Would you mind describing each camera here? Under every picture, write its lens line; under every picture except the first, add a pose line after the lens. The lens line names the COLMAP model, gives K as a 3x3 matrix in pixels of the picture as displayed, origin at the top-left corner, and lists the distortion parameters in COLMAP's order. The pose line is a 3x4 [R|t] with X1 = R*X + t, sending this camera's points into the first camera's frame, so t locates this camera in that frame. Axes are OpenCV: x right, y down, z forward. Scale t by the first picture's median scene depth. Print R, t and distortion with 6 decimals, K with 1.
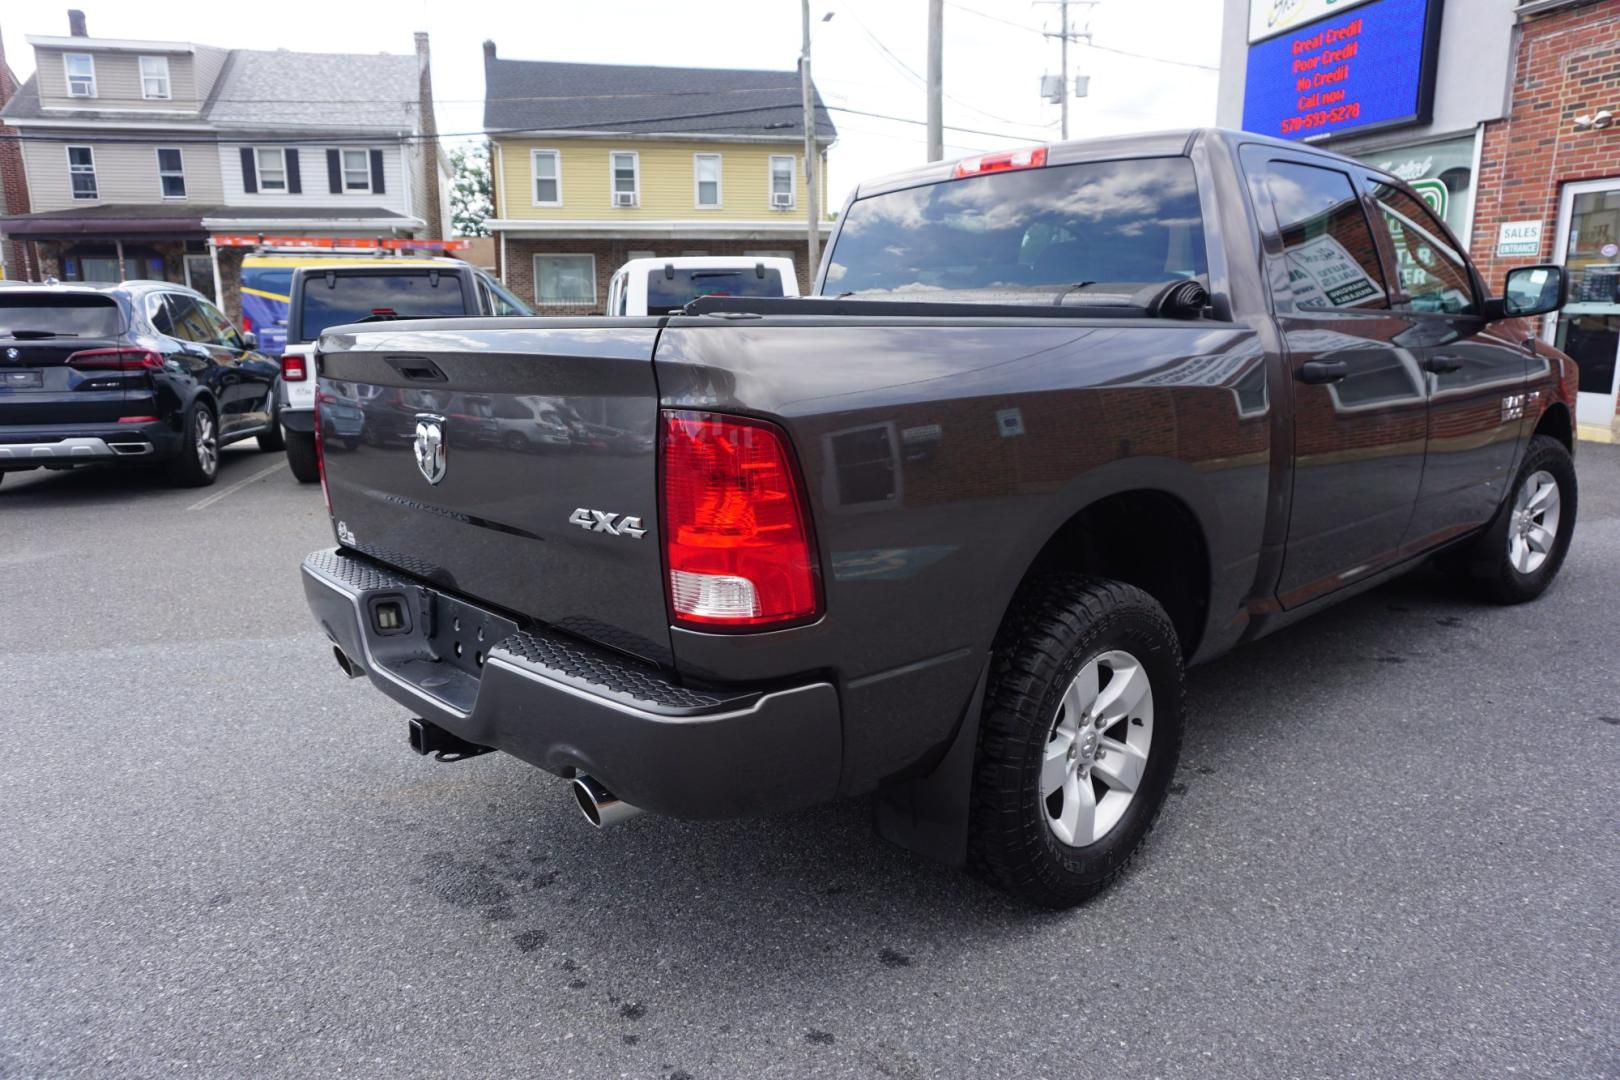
lens RADIAL K [[1089.7, 0, 807.2], [0, 1089.7, 537.9], [0, 0, 1]] dist [-0.048089, 0.036249]
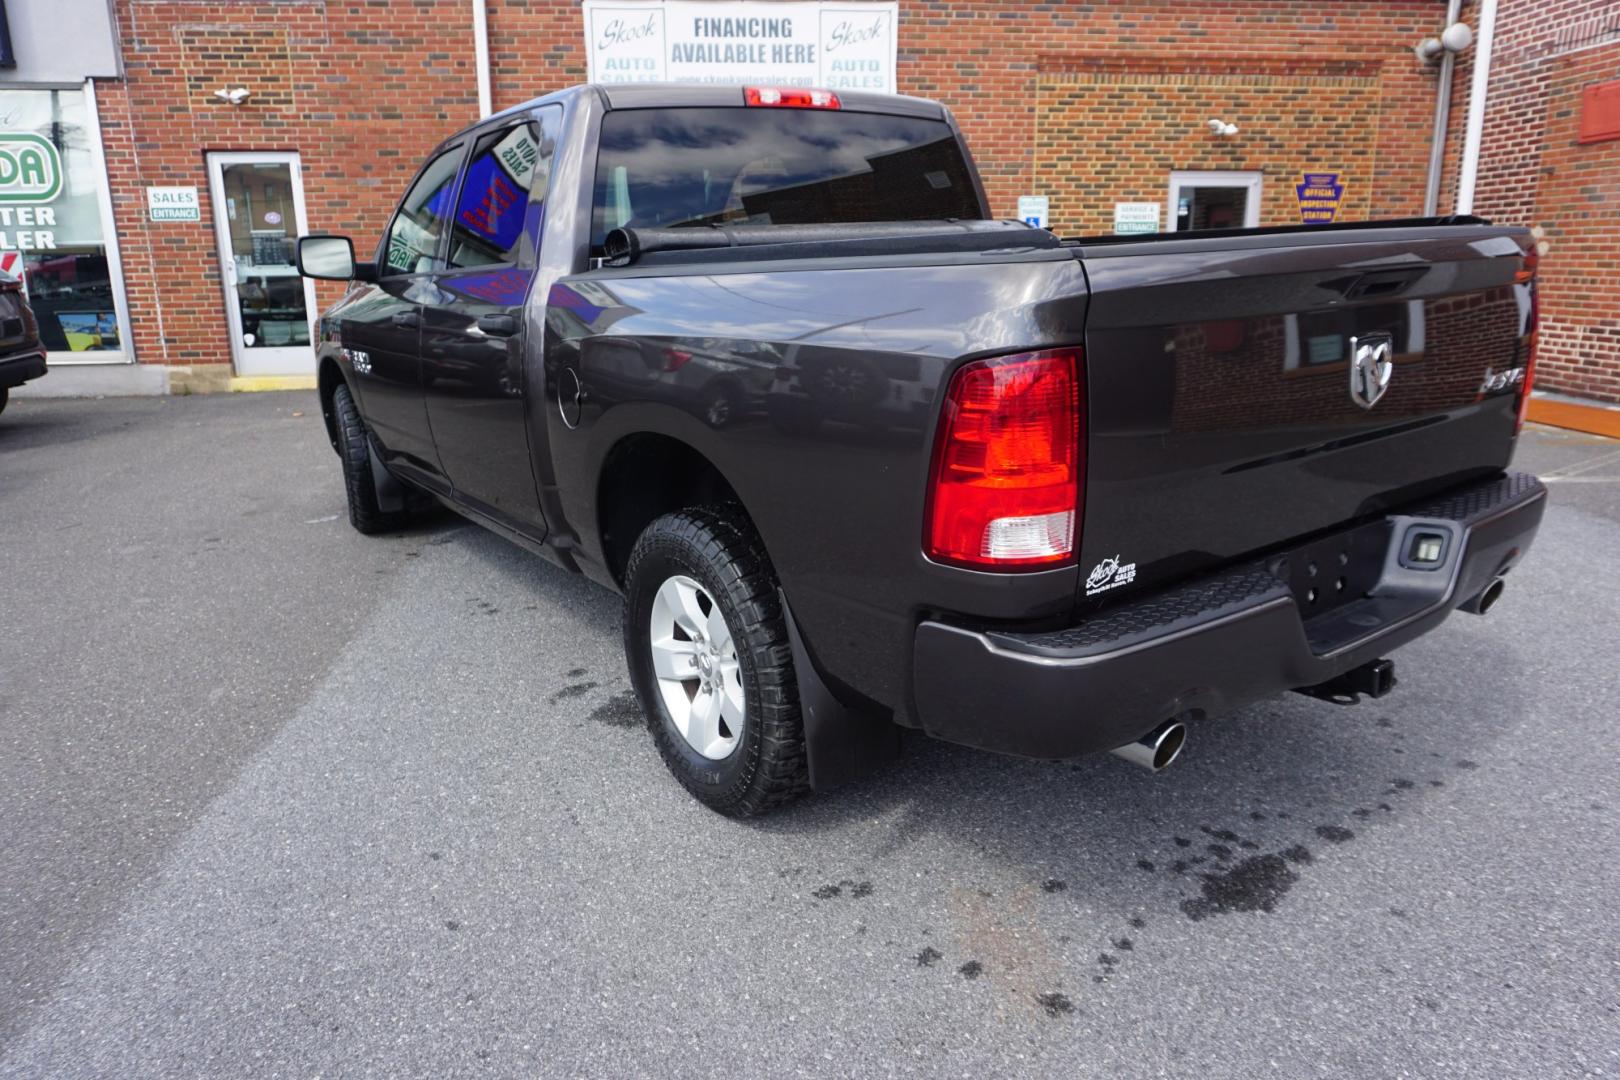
lens RADIAL K [[1089.7, 0, 810.6], [0, 1089.7, 534.4], [0, 0, 1]] dist [-0.048089, 0.036249]
pose [[0.126048, -0.239572, 0.962661, -0.113941], [0.226096, 0.951799, 0.207264, -0.021205], [-0.965915, 0.191529, 0.174139, 0.113852]]
